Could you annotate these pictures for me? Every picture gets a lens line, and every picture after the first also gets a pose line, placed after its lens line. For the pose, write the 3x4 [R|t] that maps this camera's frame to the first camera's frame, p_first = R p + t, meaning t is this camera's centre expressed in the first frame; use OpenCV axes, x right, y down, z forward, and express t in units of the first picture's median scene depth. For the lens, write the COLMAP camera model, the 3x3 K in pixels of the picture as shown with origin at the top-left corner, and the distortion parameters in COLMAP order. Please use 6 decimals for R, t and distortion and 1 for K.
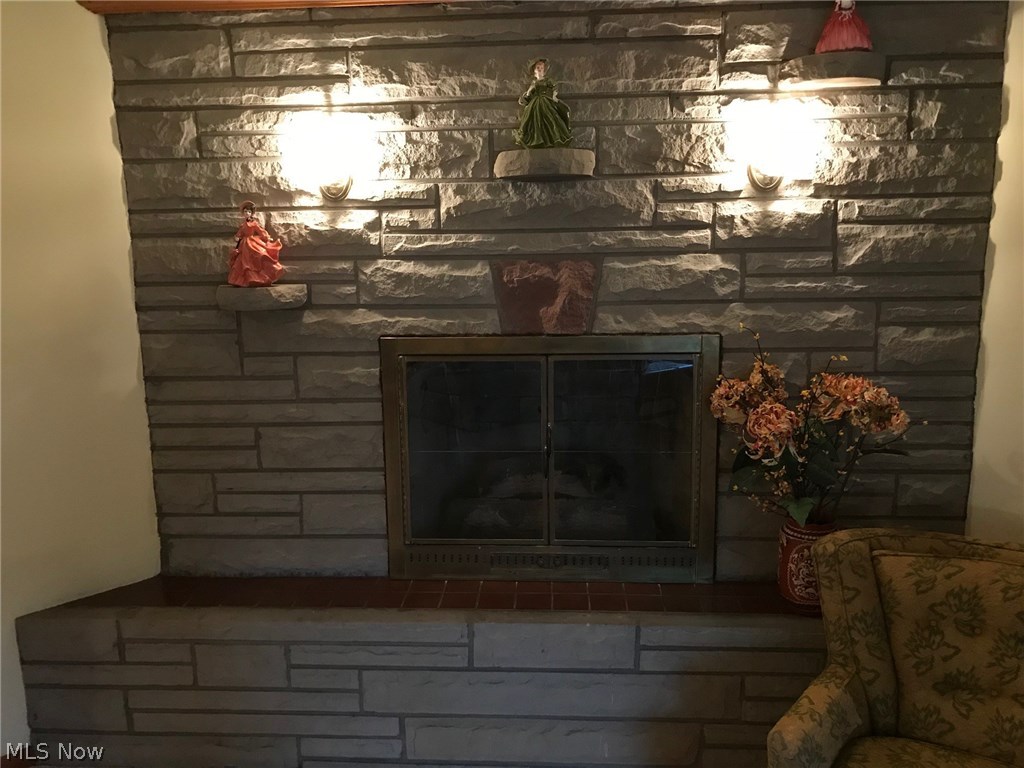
lens RADIAL K [[833.9, 0, 512.0], [0, 833.9, 384.0], [0, 0, 1]] dist [0.022418, -0.002640]
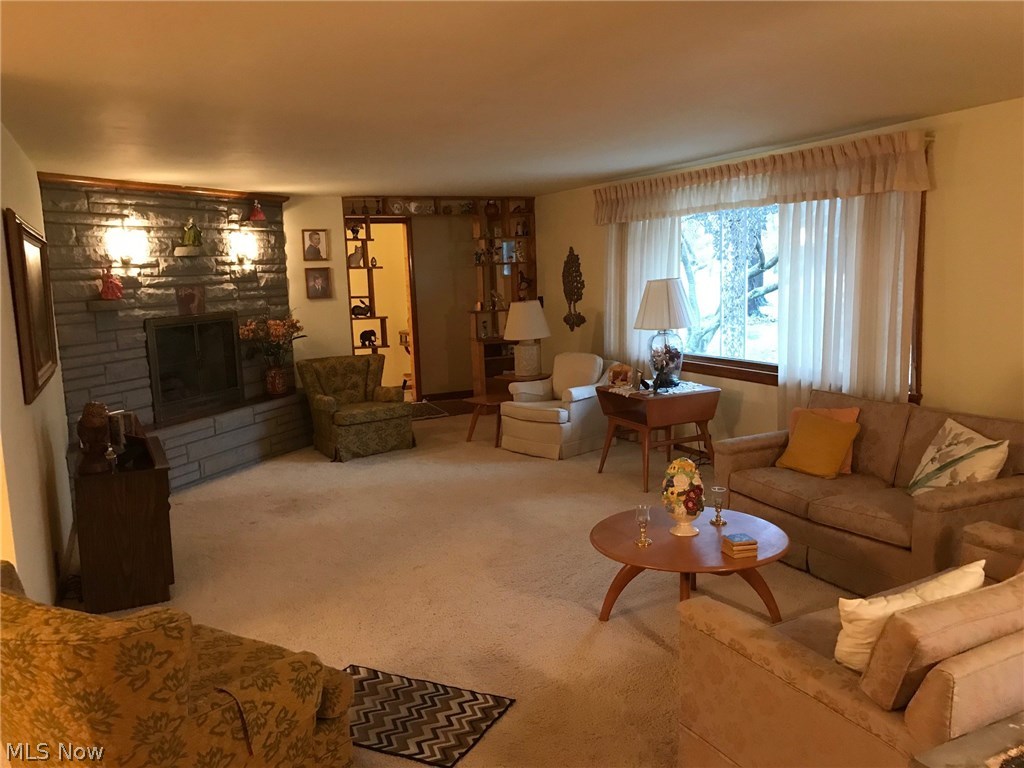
lens RADIAL K [[833.9, 0, 512.0], [0, 833.9, 384.0], [0, 0, 1]] dist [0.022418, -0.002640]
pose [[0.296503, -0.131331, 0.945959, -2.257193], [0.202369, 0.976647, 0.072161, 0.172733], [-0.933345, 0.170037, 0.316156, -0.762565]]
